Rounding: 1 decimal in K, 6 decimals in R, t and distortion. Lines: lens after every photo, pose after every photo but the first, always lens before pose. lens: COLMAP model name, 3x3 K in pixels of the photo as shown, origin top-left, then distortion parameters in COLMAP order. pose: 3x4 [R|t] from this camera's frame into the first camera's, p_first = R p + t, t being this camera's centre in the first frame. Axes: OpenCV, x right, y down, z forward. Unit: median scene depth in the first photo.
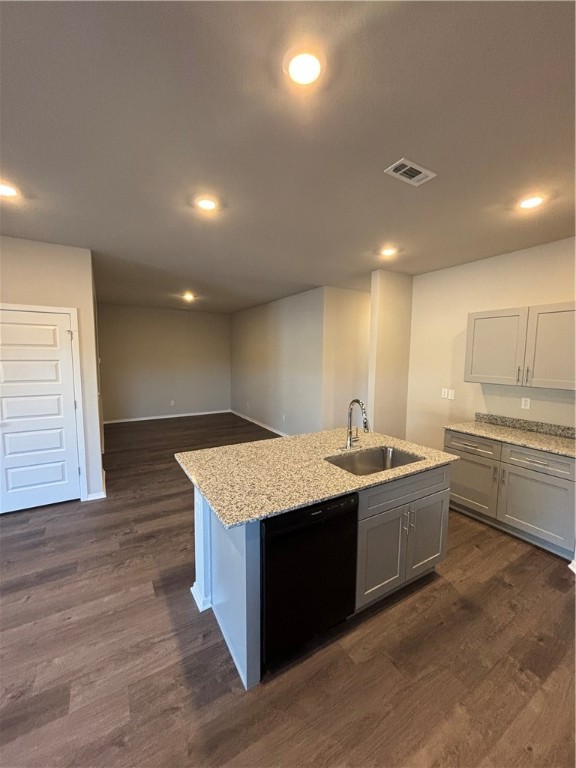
lens RADIAL K [[307.7, 0, 290.4], [0, 307.7, 383.4], [0, 0, 1]] dist [-0.001101, 0.000464]
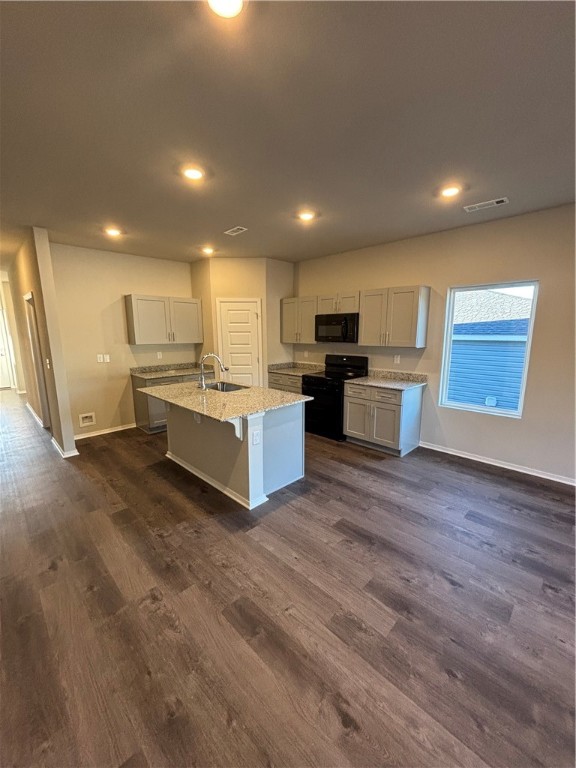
lens RADIAL K [[309.0, 0, 288.0], [0, 309.0, 384.0], [0, 0, 1]] dist [-0.001244, 0.000090]
pose [[-0.237682, -0.173517, 0.955719, -1.118877], [0.093200, 0.975302, 0.200251, -0.058128], [-0.966861, 0.136669, -0.215640, 0.788318]]
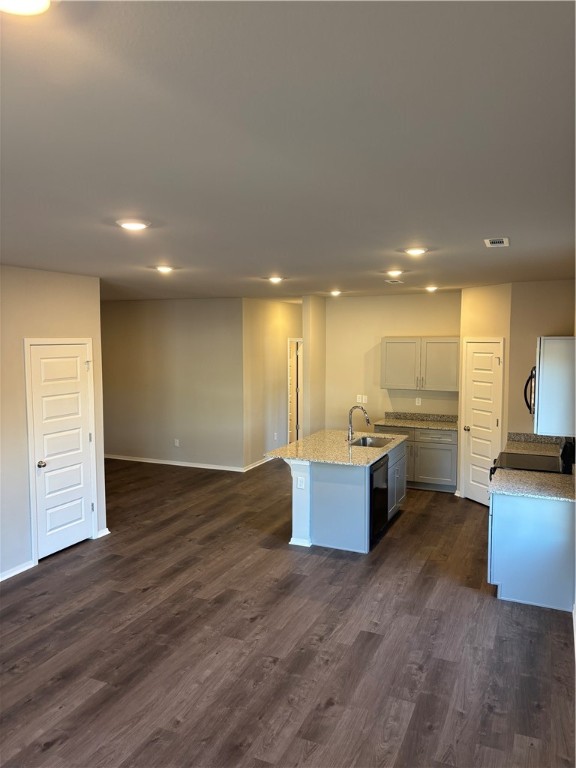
lens RADIAL K [[576.5, 0, 281.3], [0, 576.5, 384.2], [0, 0, 1]] dist [0.052971, -0.046367]
pose [[0.828140, -0.056085, 0.557708, -1.387593], [0.062222, 0.998030, 0.007972, -0.085011], [-0.557057, 0.028100, 0.829999, -0.968562]]
